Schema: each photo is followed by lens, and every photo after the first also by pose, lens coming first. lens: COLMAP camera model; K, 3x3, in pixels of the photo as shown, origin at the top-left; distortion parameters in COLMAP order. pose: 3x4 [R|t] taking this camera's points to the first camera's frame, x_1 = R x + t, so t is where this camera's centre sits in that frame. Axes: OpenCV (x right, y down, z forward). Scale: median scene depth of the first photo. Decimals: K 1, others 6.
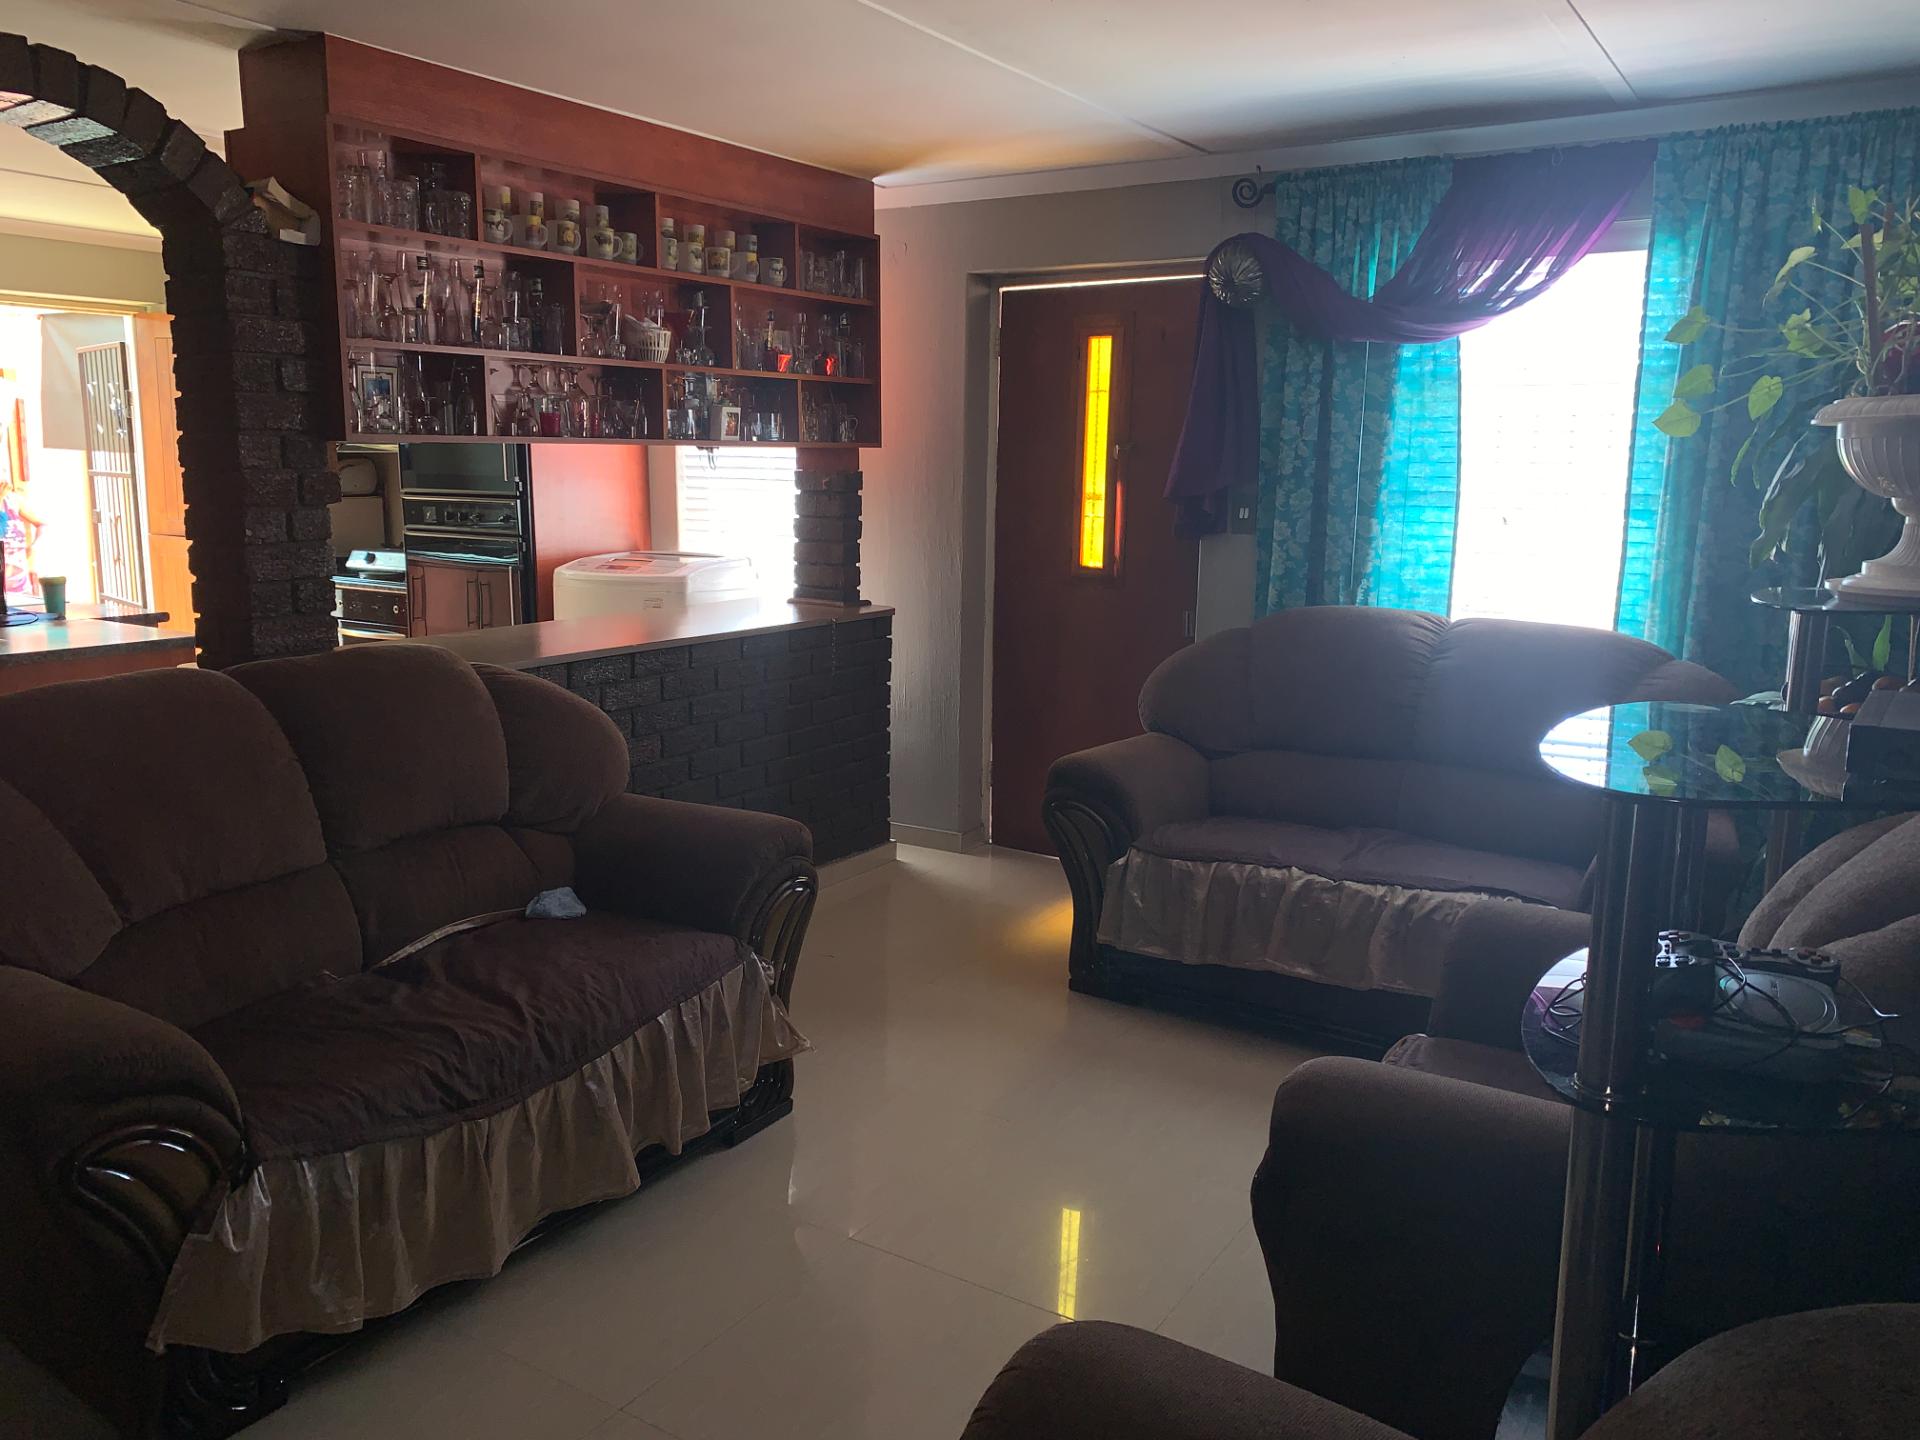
lens RADIAL K [[1447.0, 0, 953.2], [0, 1447.0, 715.6], [0, 0, 1]] dist [0.011313, -0.002019]
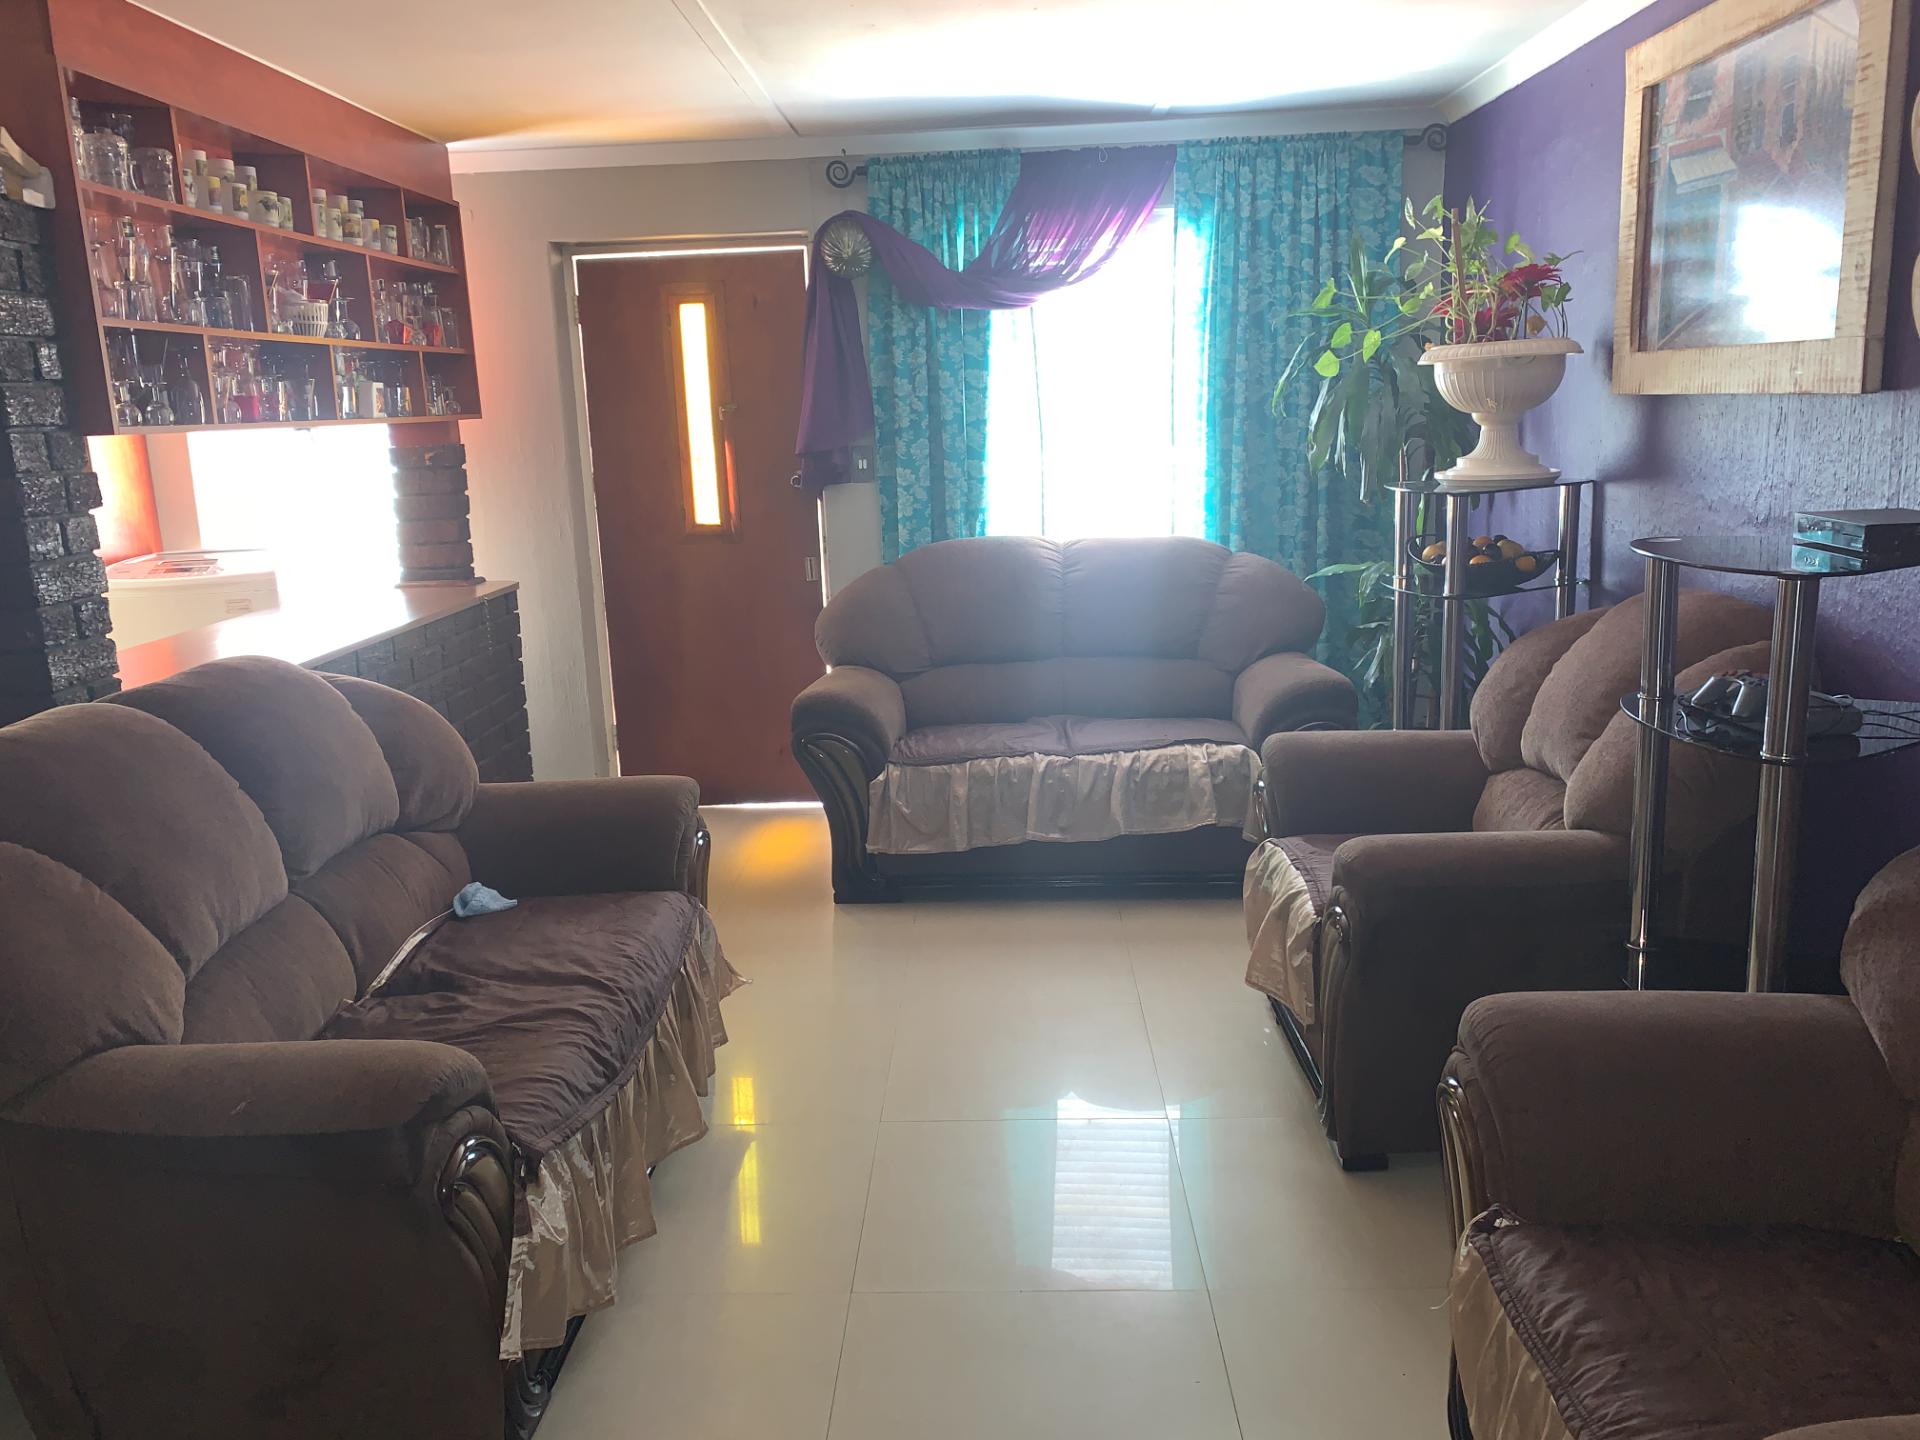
lens RADIAL K [[1461.3, 0, 935.1], [0, 1461.3, 714.8], [0, 0, 1]] dist [0.059650, -0.063836]
pose [[0.860356, -0.147022, 0.488029, -0.388464], [0.136965, 0.988965, 0.056473, -0.005393], [-0.490946, 0.018256, 0.870999, -0.010003]]
